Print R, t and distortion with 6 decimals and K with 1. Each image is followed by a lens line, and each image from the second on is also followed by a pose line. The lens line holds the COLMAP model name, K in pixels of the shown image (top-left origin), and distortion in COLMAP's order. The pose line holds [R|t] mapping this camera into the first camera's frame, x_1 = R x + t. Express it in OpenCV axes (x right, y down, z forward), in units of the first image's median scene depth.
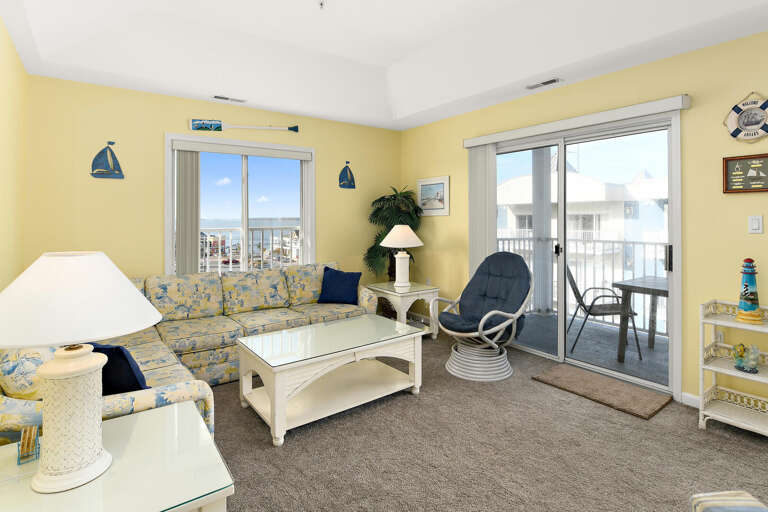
lens RADIAL K [[395.6, 0, 383.7], [0, 395.6, 220.3], [0, 0, 1]] dist [-0.018333, 0.000147]
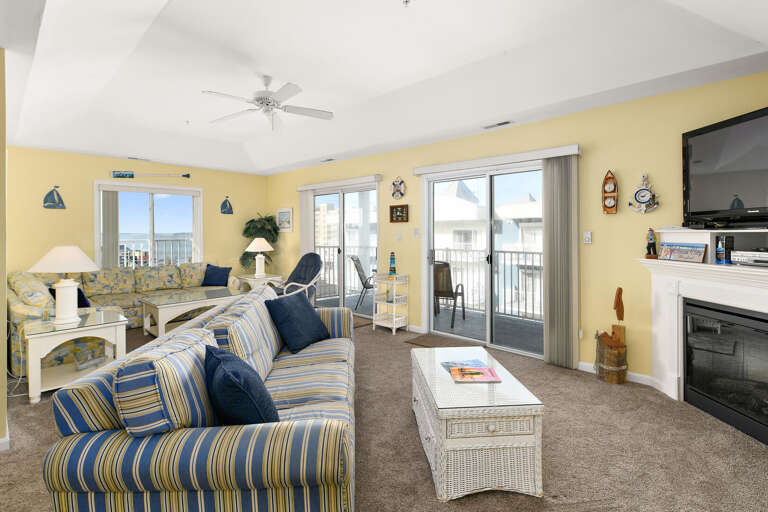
lens RADIAL K [[369.4, 0, 384.6], [0, 369.4, 238.4], [0, 0, 1]] dist [0.000669, -0.000257]
pose [[0.982934, -0.000850, 0.183955, 0.294655], [-0.000767, 0.999962, 0.008722, 0.000853], [-0.183955, -0.008714, 0.982896, -0.624116]]
